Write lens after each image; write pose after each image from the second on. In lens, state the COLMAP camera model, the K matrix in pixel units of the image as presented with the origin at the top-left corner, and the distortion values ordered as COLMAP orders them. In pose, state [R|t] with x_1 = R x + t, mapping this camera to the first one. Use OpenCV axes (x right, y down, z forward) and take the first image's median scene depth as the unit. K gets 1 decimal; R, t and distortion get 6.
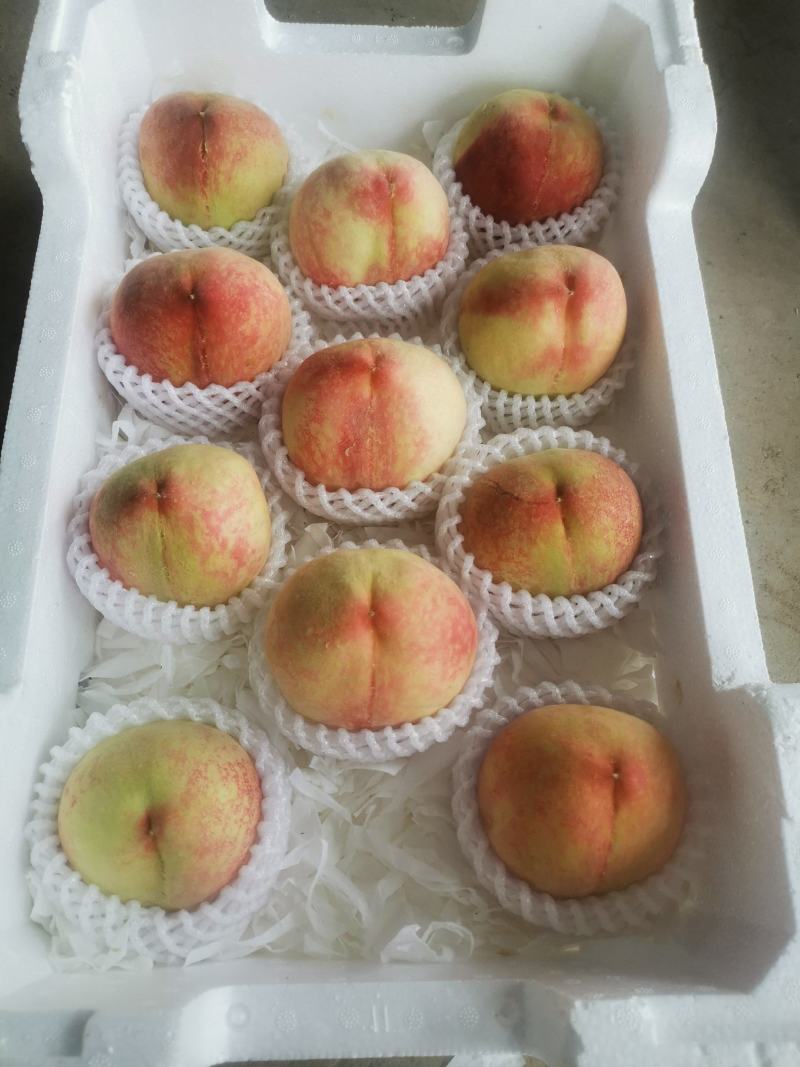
lens RADIAL K [[814.9, 0, 400.0], [0, 814.9, 533.5], [0, 0, 1]] dist [0.025521, -0.004234]
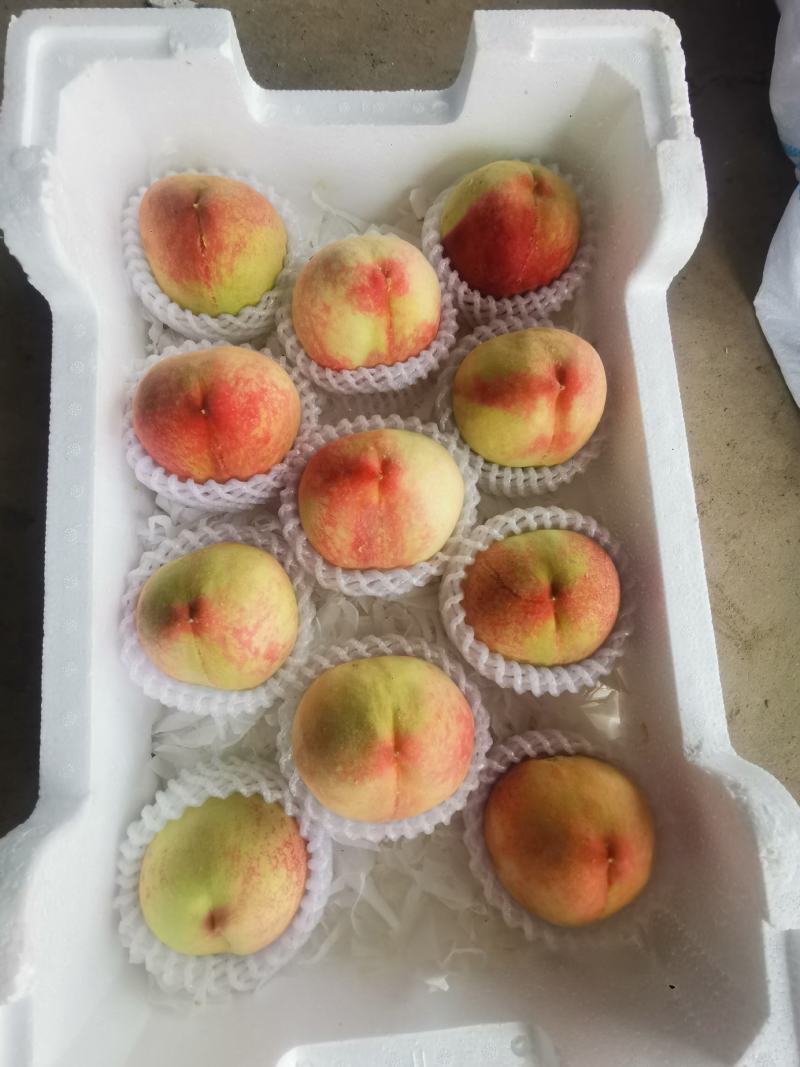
lens RADIAL K [[548.5, 0, 407.5], [0, 548.5, 570.1], [0, 0, 1]] dist [-0.045285, 0.044413]
pose [[0.998636, -0.047186, 0.022340, -0.017980], [0.041270, 0.975576, 0.215752, -0.215580], [-0.031975, -0.214536, 0.976193, 0.253843]]
